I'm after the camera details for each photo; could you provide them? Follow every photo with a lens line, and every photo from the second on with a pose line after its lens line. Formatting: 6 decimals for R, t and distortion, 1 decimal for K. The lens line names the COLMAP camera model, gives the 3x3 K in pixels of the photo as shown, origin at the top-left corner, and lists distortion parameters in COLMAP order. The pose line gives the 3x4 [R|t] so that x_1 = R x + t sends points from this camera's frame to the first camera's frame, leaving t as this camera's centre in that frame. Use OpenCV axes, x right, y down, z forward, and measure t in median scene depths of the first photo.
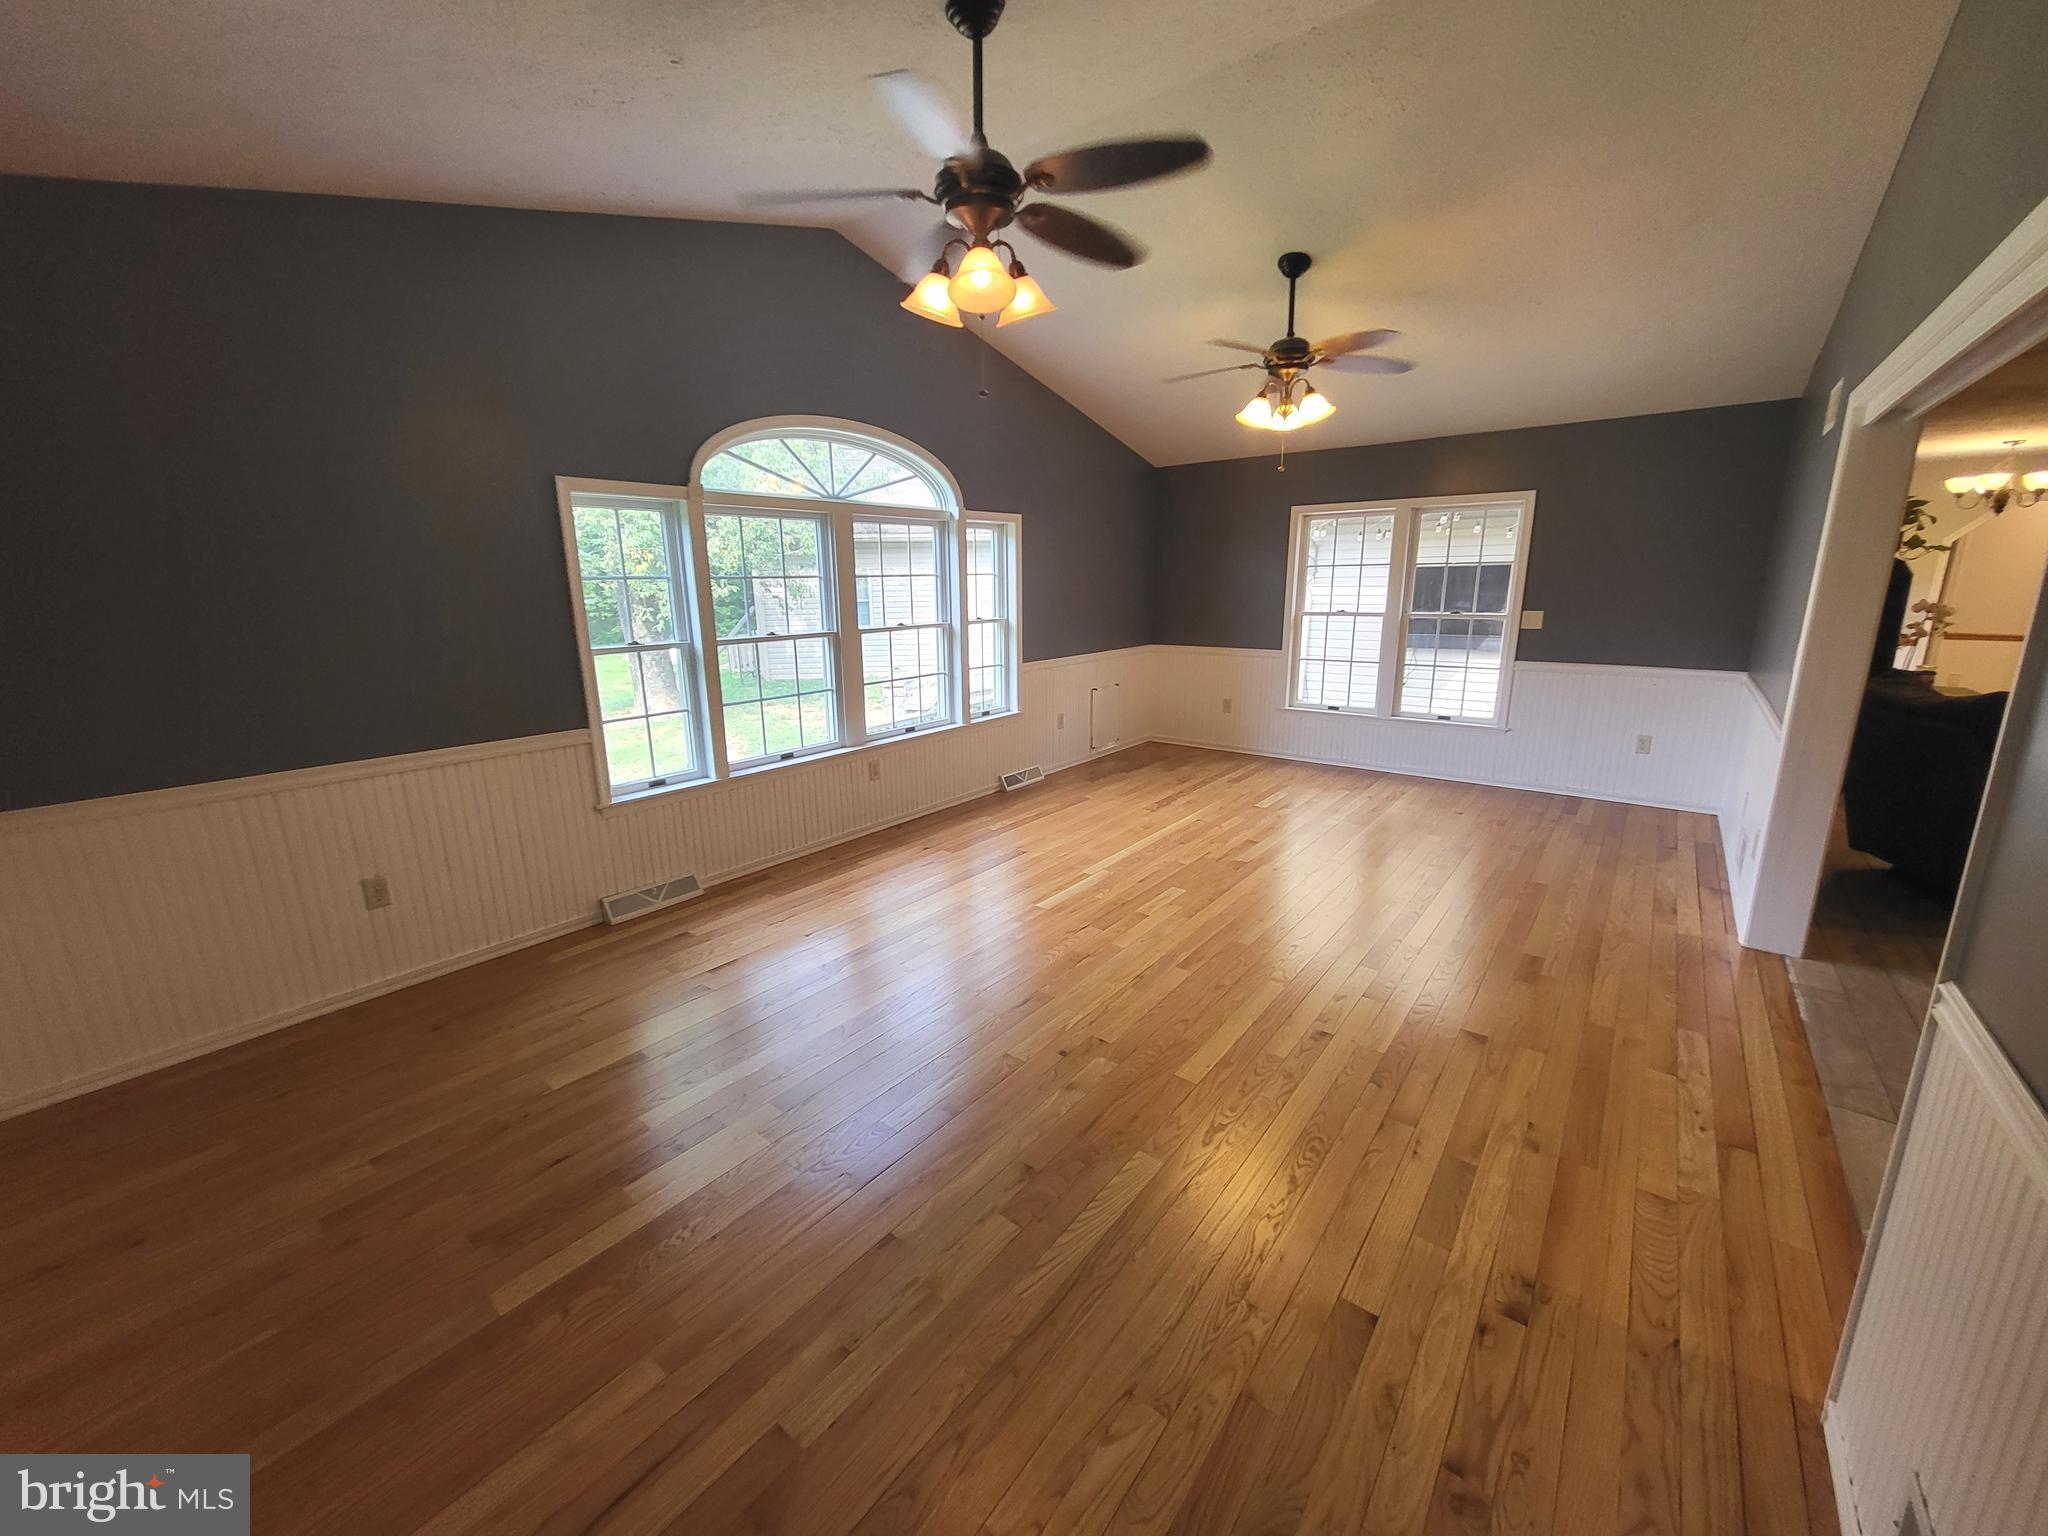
lens RADIAL K [[818.6, 0, 1024.0], [0, 818.6, 768.0], [0, 0, 1]] dist [0.008444, 0.000131]
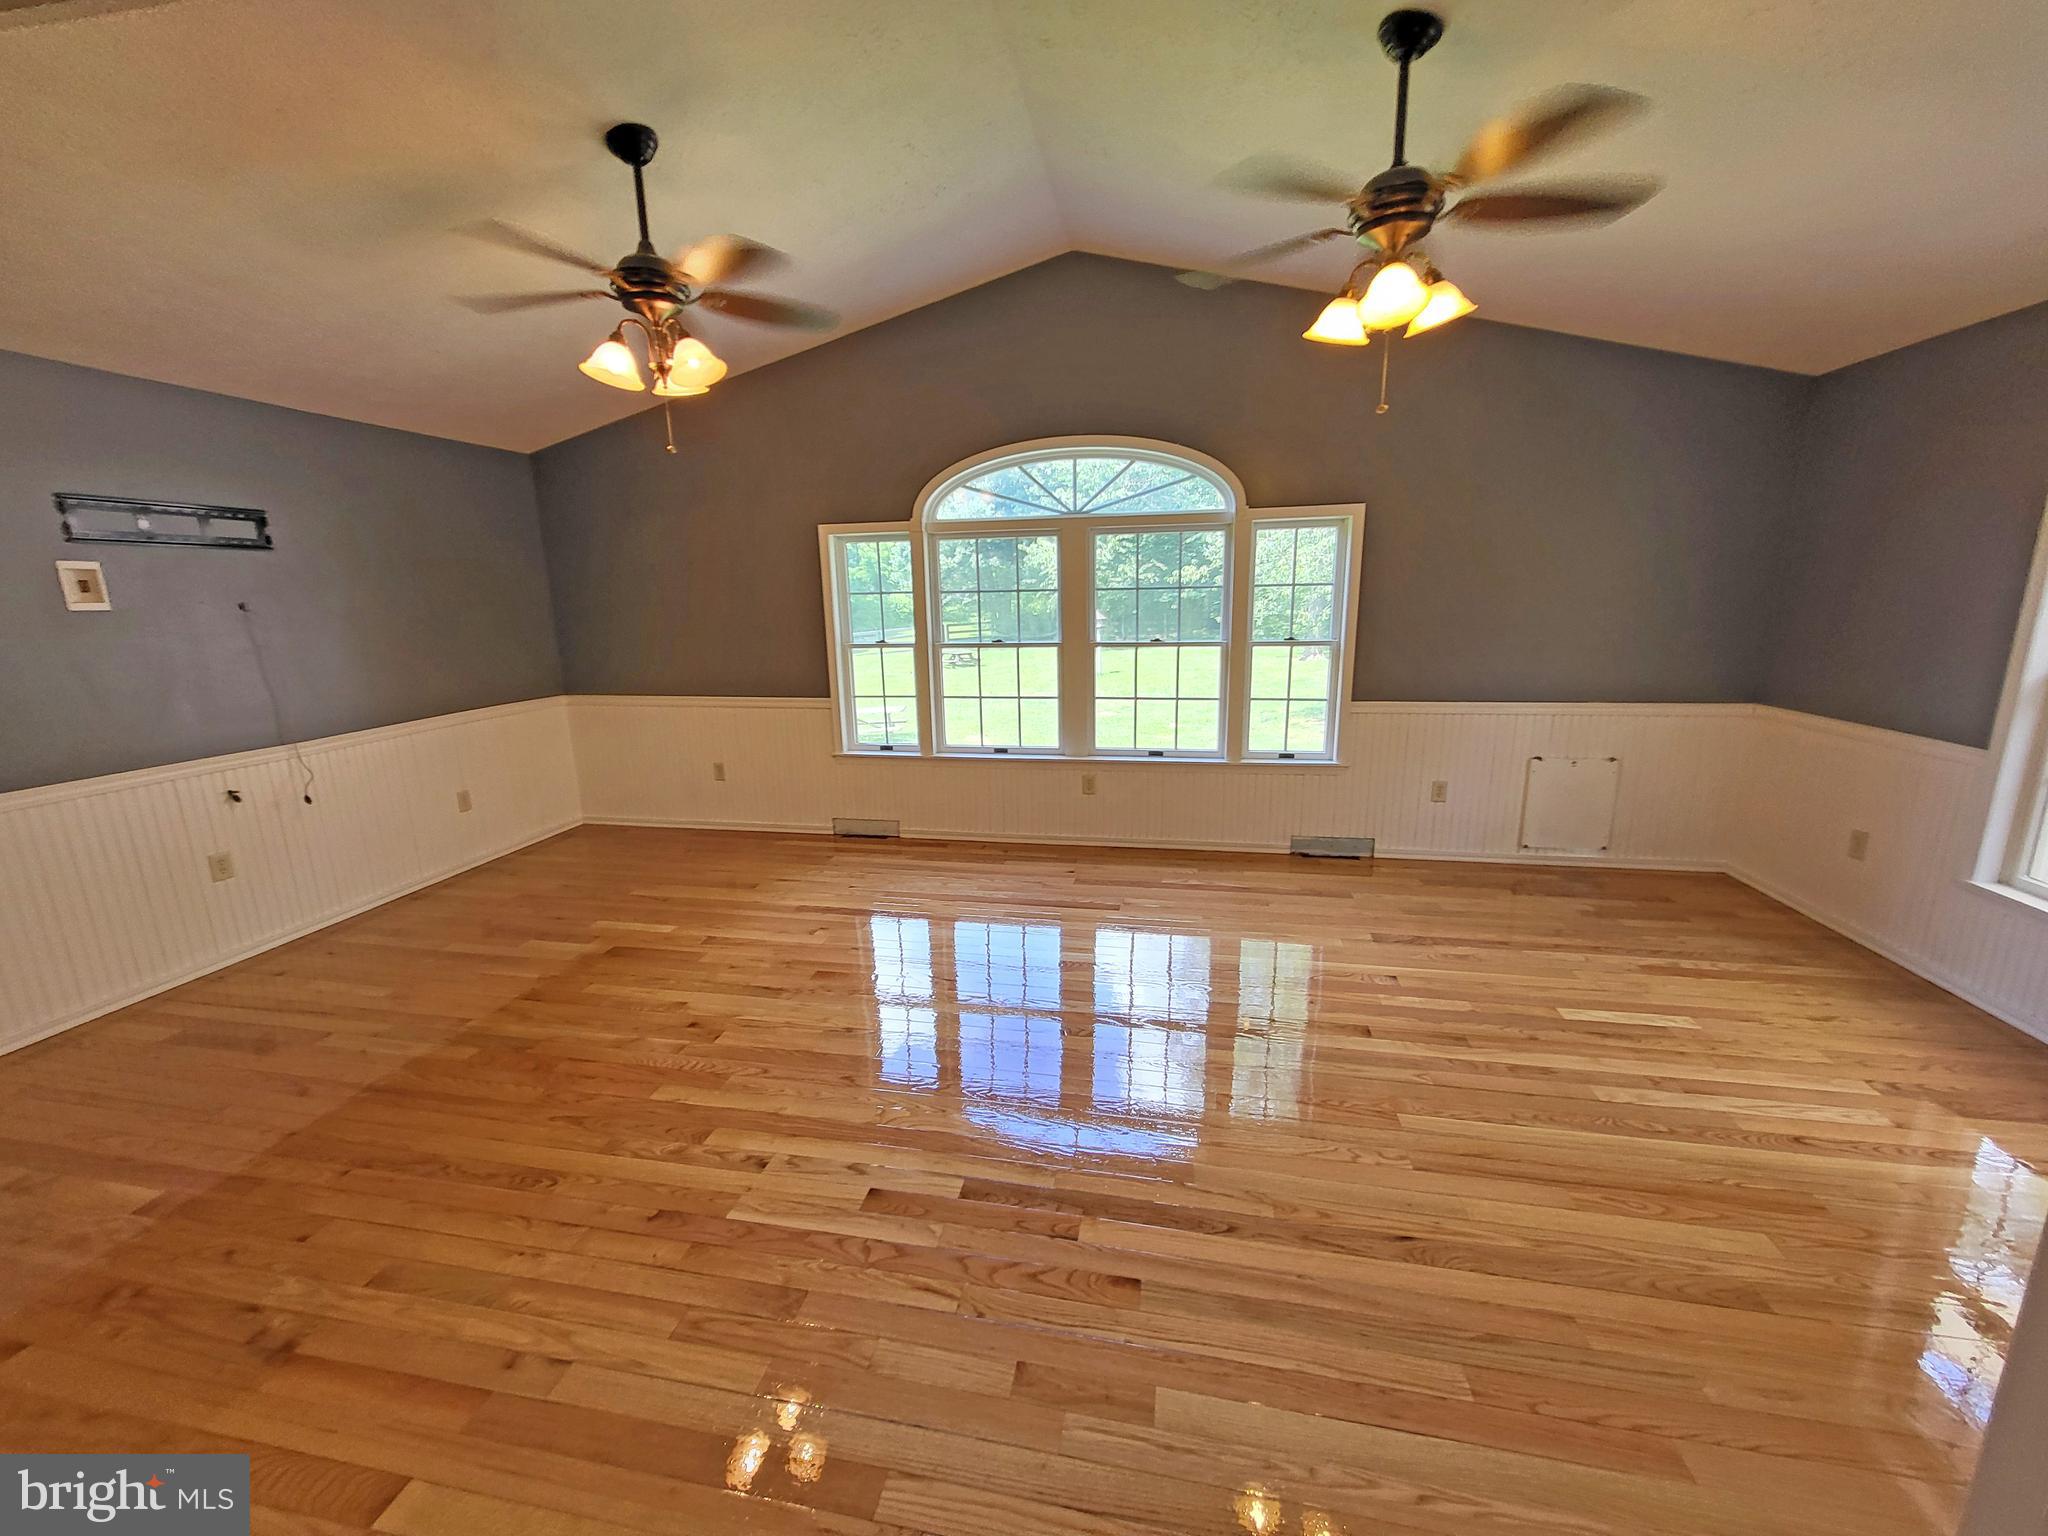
lens RADIAL K [[818.6, 0, 1024.0], [0, 818.6, 768.0], [0, 0, 1]] dist [0.008444, 0.000131]
pose [[0.438373, 0.197510, -0.876823, 0.723825], [-0.190668, 0.973788, 0.124026, -0.138472], [0.878337, 0.112813, 0.464541, 0.519783]]
